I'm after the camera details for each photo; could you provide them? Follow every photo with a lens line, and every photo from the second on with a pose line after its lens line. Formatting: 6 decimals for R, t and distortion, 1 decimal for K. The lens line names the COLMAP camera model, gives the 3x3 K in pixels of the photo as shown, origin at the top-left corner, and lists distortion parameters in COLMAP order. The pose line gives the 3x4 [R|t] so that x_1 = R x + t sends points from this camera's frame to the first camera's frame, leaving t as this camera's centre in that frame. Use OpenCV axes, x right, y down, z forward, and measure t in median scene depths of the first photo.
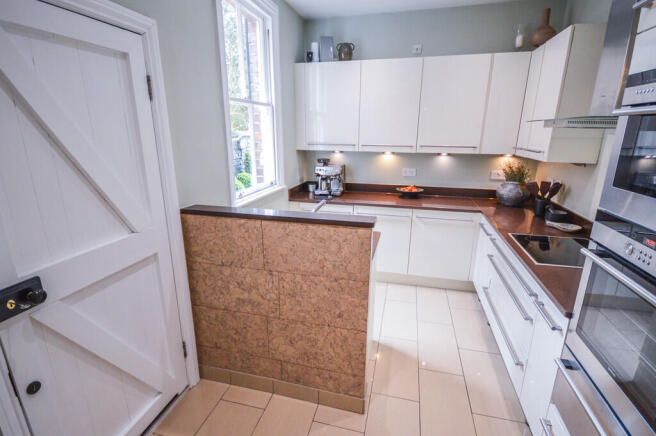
lens RADIAL K [[330.8, 0, 328.0], [0, 330.8, 222.2], [0, 0, 1]] dist [-0.011857, -0.001281]
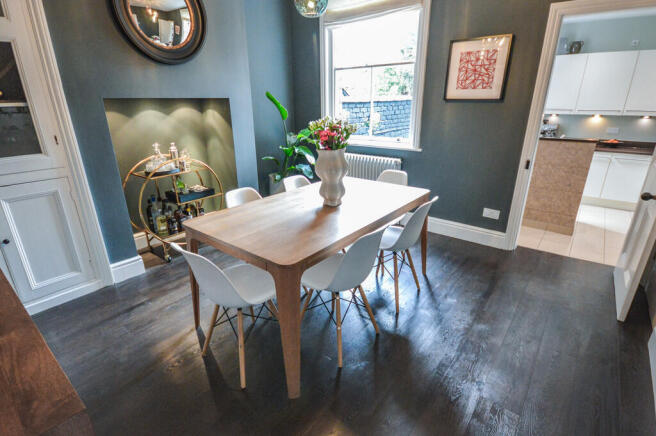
lens RADIAL K [[330.8, 0, 325.3], [0, 330.8, 216.3], [0, 0, 1]] dist [-0.011857, -0.001281]
pose [[0.900712, 0.133719, -0.413325, -0.267443], [-0.105428, 0.990288, 0.090632, 0.247279], [0.421430, -0.038058, 0.906062, -0.911910]]
